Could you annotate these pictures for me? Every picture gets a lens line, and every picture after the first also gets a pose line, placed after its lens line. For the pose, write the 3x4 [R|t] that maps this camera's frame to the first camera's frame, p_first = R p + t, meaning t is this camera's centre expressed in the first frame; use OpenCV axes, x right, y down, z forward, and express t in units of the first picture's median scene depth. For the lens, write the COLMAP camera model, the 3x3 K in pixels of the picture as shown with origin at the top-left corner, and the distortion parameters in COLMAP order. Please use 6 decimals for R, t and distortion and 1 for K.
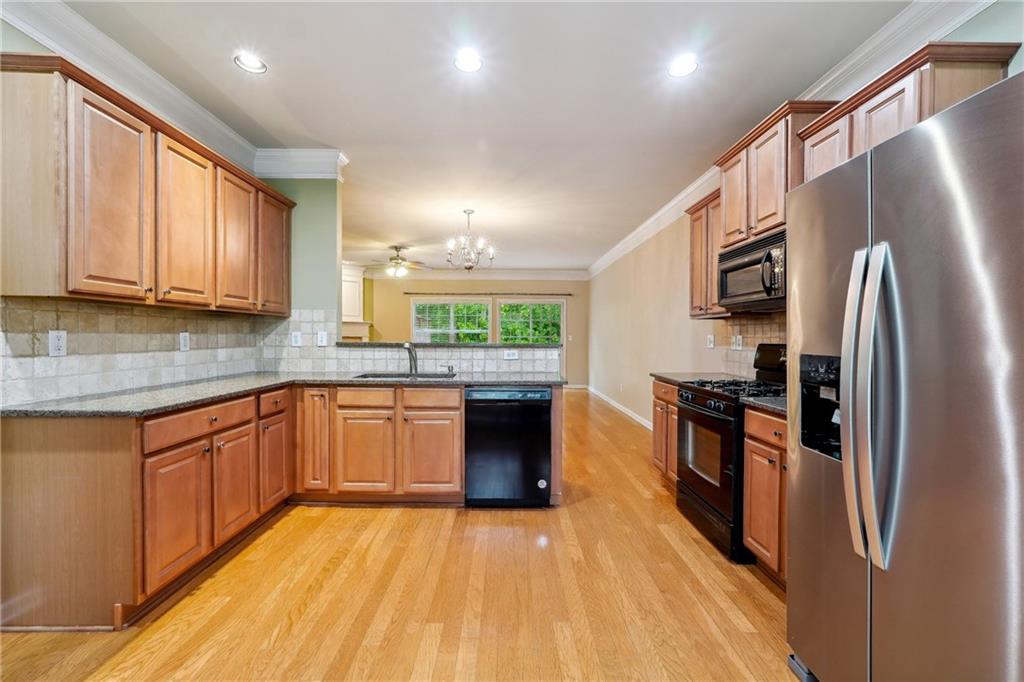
lens RADIAL K [[434.5, 0, 509.7], [0, 434.5, 340.8], [0, 0, 1]] dist [-0.014560, 0.003927]
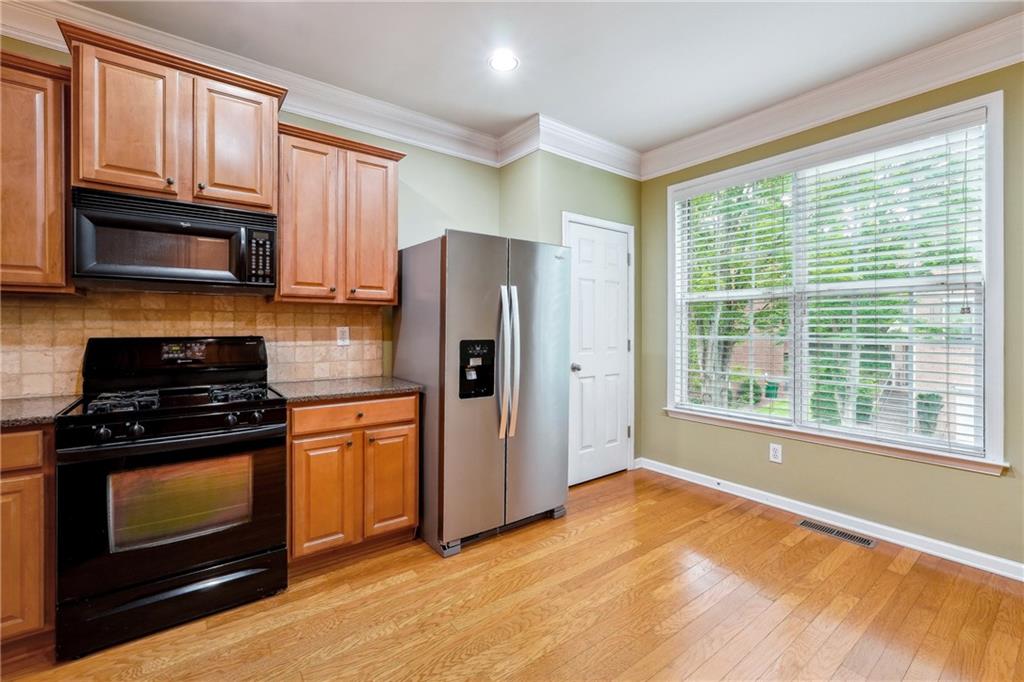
lens RADIAL K [[434.5, 0, 517.6], [0, 434.5, 332.6], [0, 0, 1]] dist [-0.014560, 0.003927]
pose [[-0.596175, -0.011776, 0.802768, -0.462743], [0.003323, 0.999848, 0.017136, -0.015016], [-0.802847, 0.012884, -0.596045, 1.181435]]
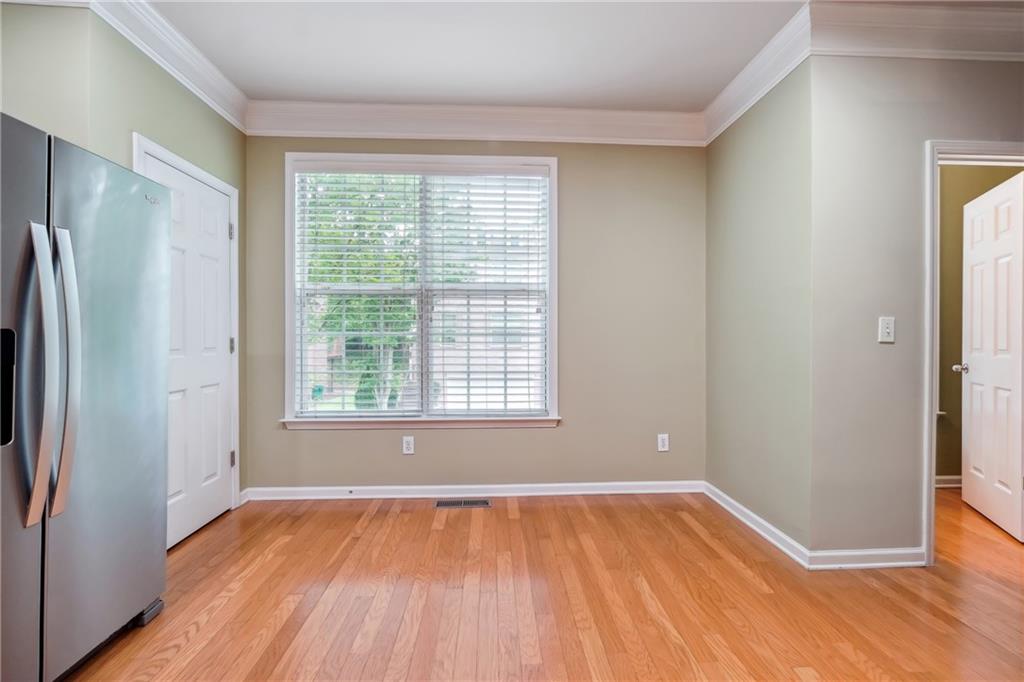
lens RADIAL K [[434.5, 0, 509.9], [0, 434.5, 340.2], [0, 0, 1]] dist [-0.014560, 0.003927]
pose [[-0.999459, -0.004435, -0.032575, -0.169021], [-0.005098, 0.999781, 0.020277, 0.017699], [0.032478, 0.020432, -0.999264, 1.132066]]
